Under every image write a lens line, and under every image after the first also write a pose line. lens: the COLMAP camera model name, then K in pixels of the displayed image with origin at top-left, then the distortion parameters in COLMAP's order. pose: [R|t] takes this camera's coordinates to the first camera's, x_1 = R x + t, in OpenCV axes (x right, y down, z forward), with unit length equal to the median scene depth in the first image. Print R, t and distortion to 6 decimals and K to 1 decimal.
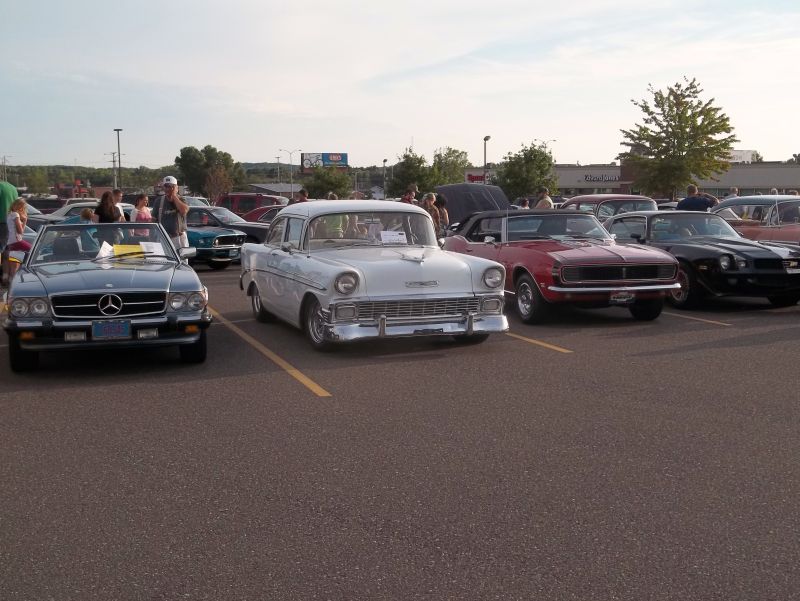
lens RADIAL K [[1090.5, 0, 397.1], [0, 1090.5, 307.9], [0, 0, 1]] dist [0.028125, 0.000000]
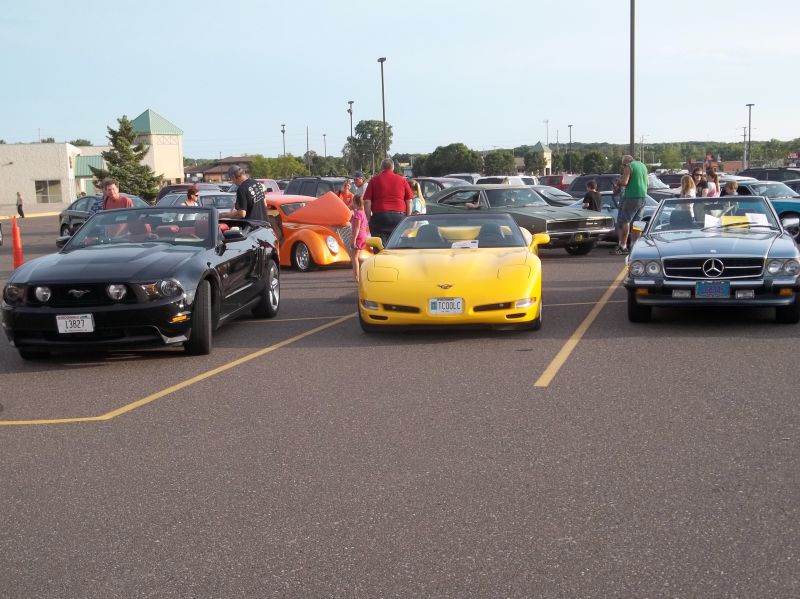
lens RADIAL K [[1090.5, 0, 397.6], [0, 1090.5, 300.5], [0, 0, 1]] dist [0.028125, 0.000000]
pose [[0.843529, 0.044345, -0.535249, 0.071946], [-0.034464, 0.999001, 0.028453, 0.009630], [0.535976, -0.005554, 0.844215, -0.143444]]
